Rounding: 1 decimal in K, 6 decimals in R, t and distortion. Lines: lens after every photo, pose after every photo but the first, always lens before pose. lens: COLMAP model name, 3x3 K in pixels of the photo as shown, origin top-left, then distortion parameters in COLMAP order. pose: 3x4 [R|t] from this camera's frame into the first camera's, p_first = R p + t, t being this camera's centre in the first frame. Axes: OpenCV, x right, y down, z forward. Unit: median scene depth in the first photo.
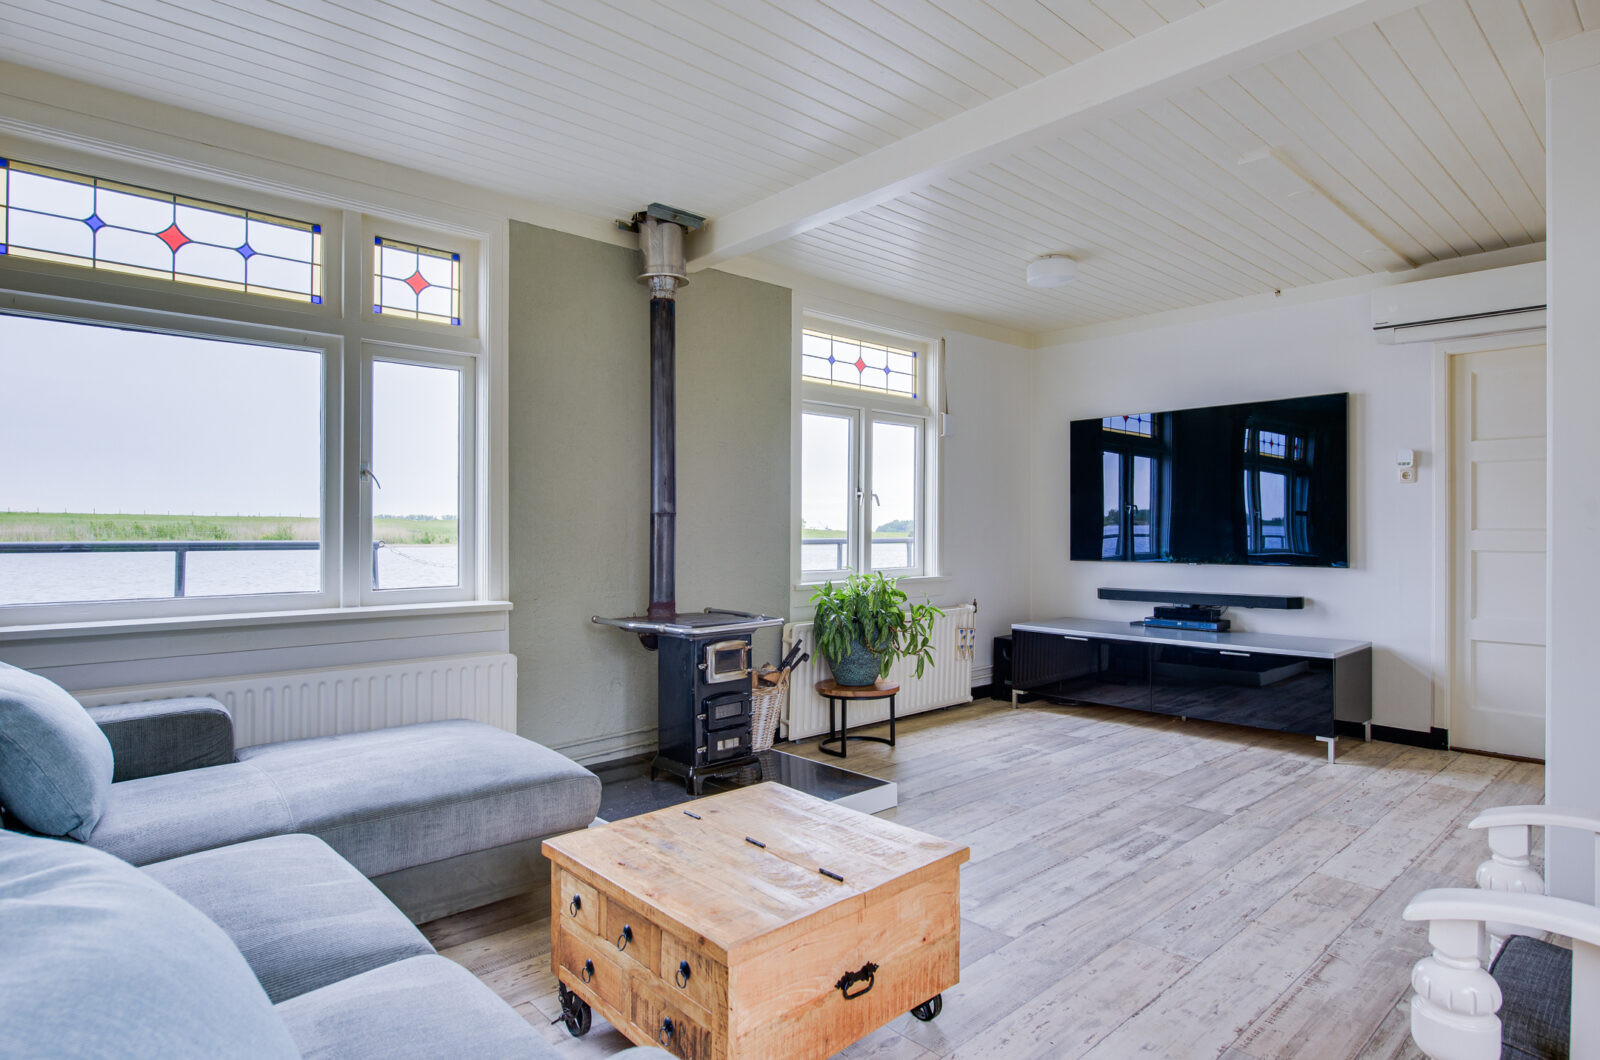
lens RADIAL K [[857.8, 0, 809.8], [0, 857.8, 522.8], [0, 0, 1]] dist [-0.002504, -0.003131]
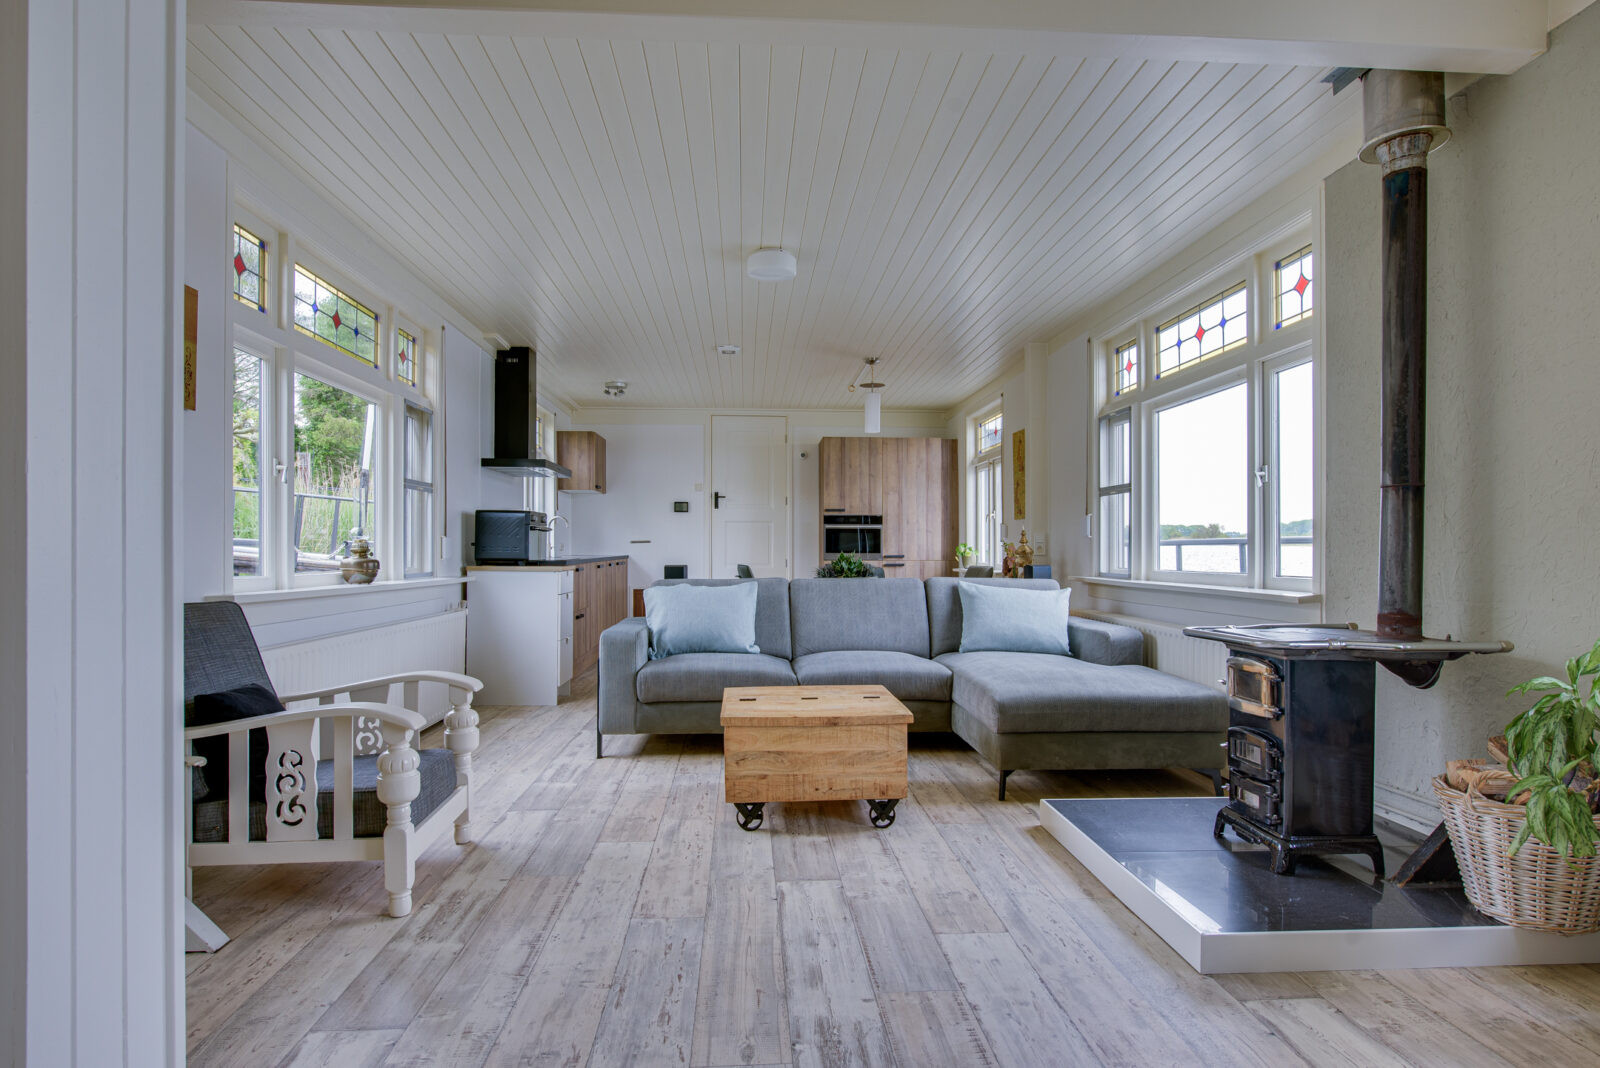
lens RADIAL K [[832.0, 0, 786.8], [0, 832.0, 533.0], [0, 0, 1]] dist [-0.000002, 0.000254]
pose [[-0.633738, -0.017582, -0.773348, 0.871674], [0.006271, 0.999592, -0.027865, 0.055826], [0.773522, -0.022508, -0.633370, 1.389848]]
